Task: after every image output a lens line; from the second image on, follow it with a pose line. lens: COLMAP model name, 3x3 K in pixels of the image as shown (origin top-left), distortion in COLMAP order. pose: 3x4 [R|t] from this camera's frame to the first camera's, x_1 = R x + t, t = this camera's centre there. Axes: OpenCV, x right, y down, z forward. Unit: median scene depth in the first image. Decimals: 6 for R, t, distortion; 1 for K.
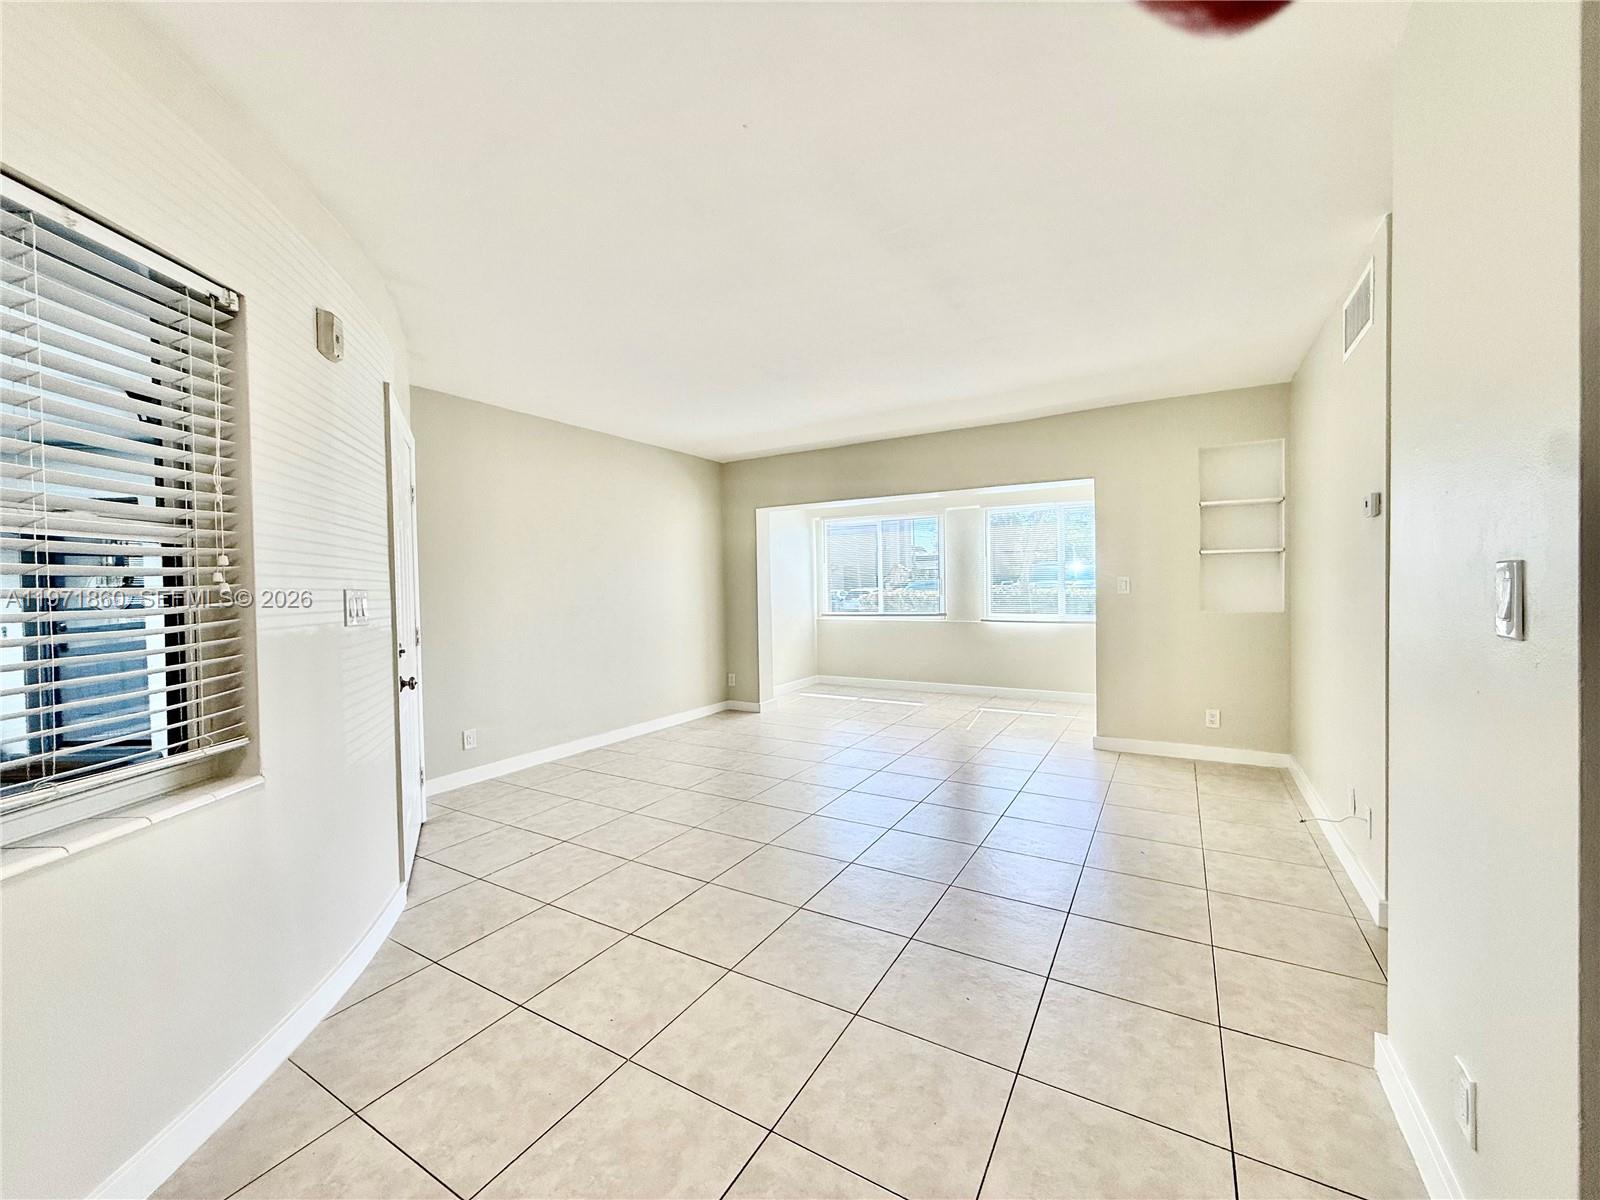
lens RADIAL K [[643.0, 0, 795.7], [0, 643.0, 593.4], [0, 0, 1]] dist [0.012269, 0.000109]
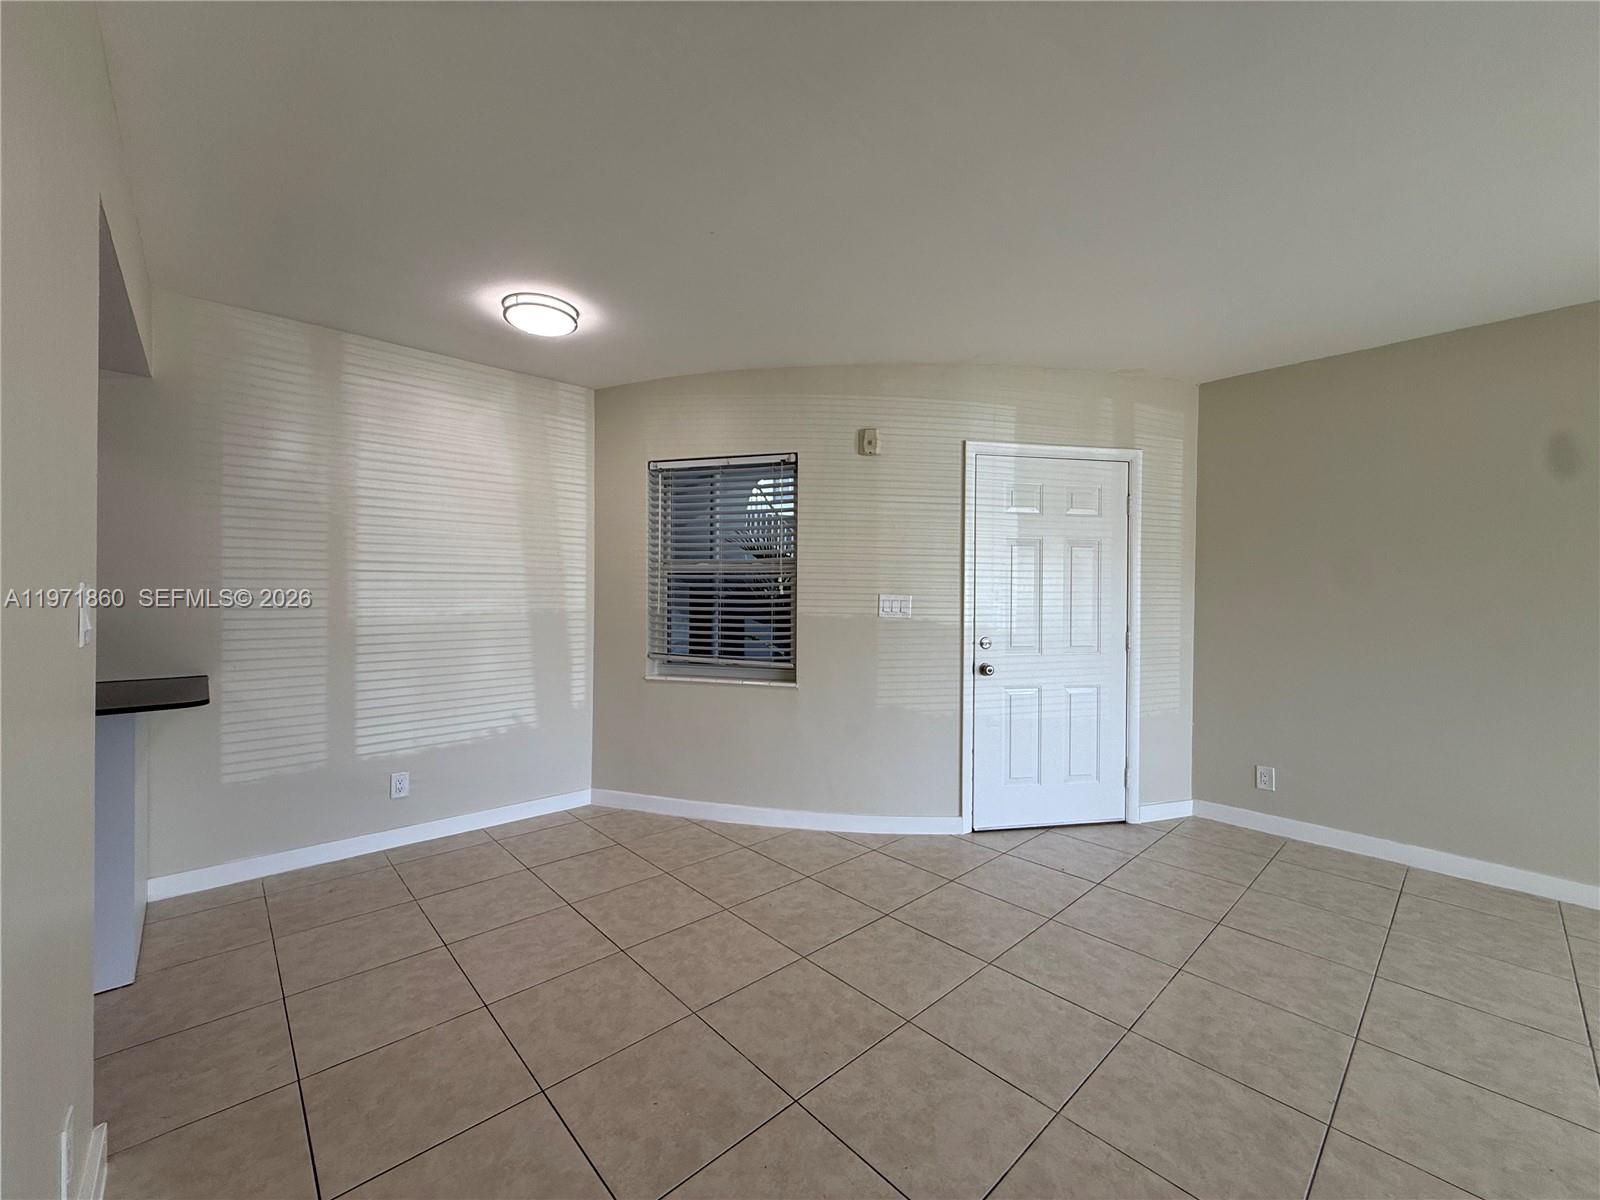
lens RADIAL K [[640.0, 0, 794.2], [0, 640.0, 598.8], [0, 0, 1]] dist [0.002545, 0.000414]
pose [[-0.287046, 0.020191, -0.957704, 0.403150], [-0.017669, 0.999496, 0.026368, -0.015255], [0.957754, 0.024491, -0.286545, 0.568483]]
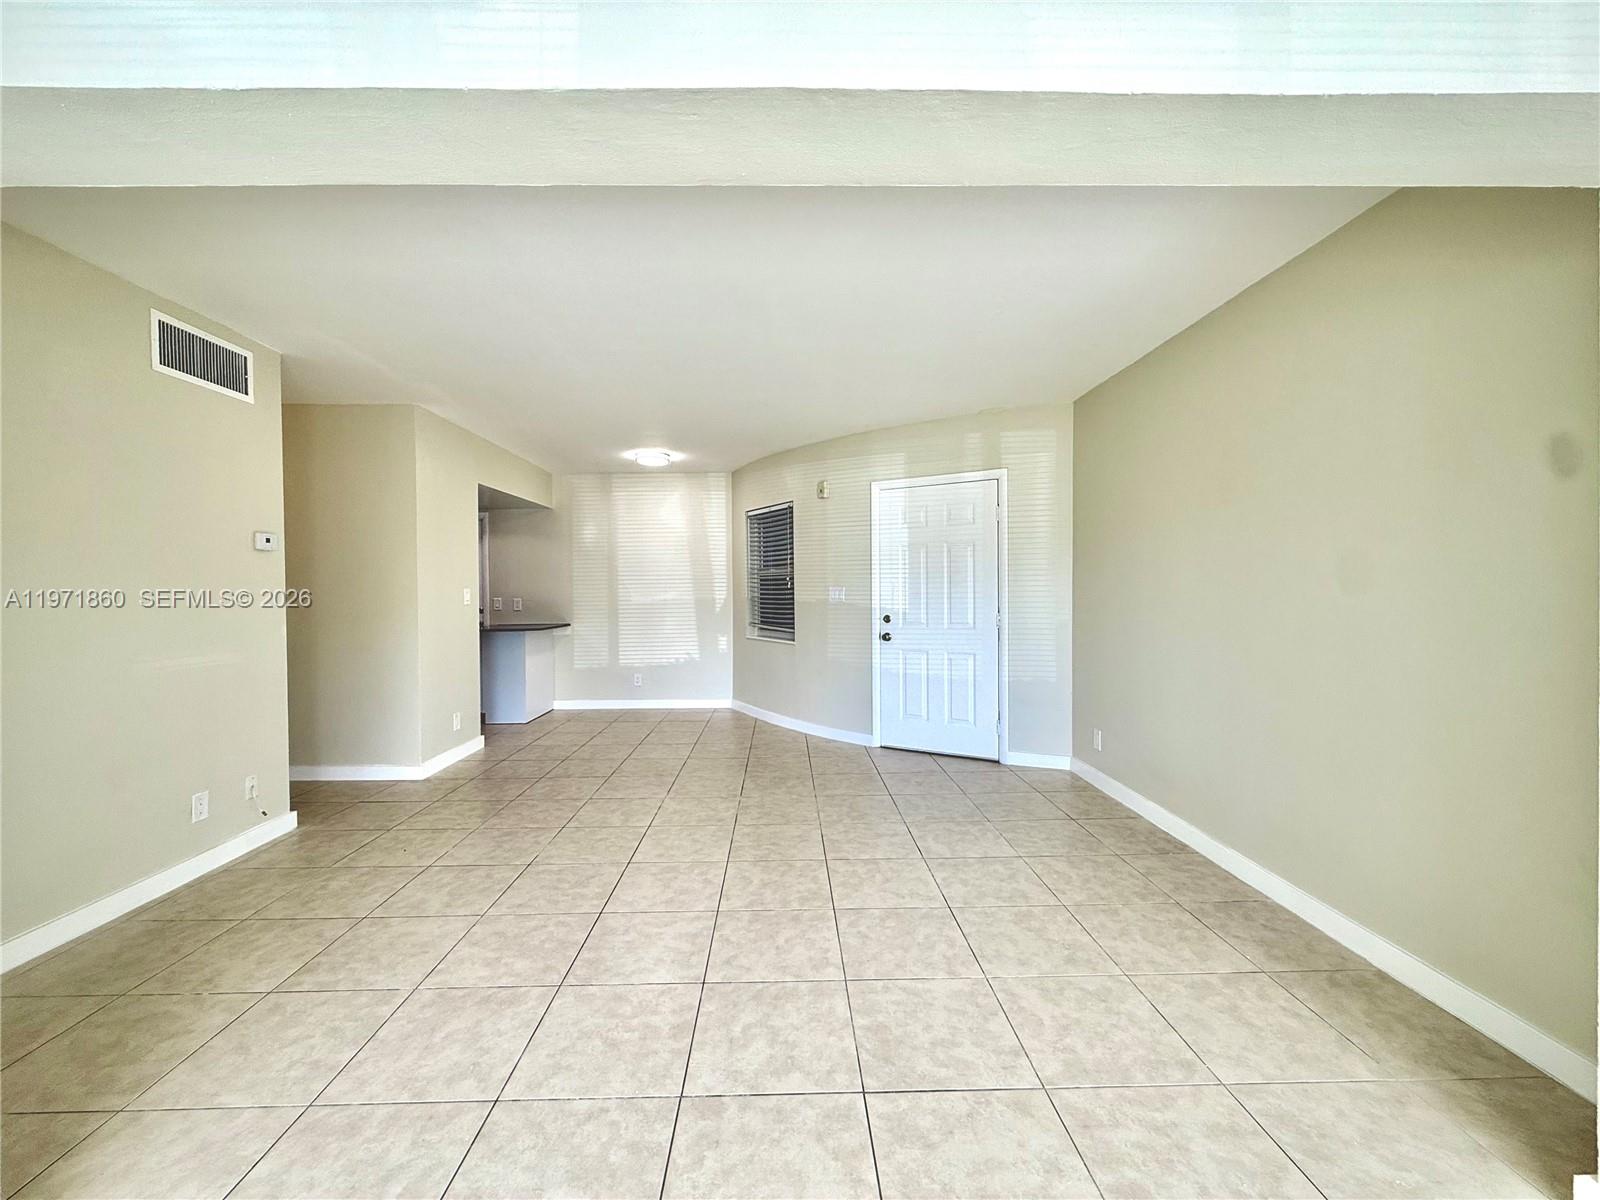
lens RADIAL K [[640.0, 0, 794.2], [0, 640.0, 598.8], [0, 0, 1]] dist [0.002545, 0.000414]
pose [[-0.850588, 0.032796, -0.524809, 0.332193], [0.015593, 0.999187, 0.037168, -0.024706], [0.525602, 0.023431, -0.850408, 1.378536]]
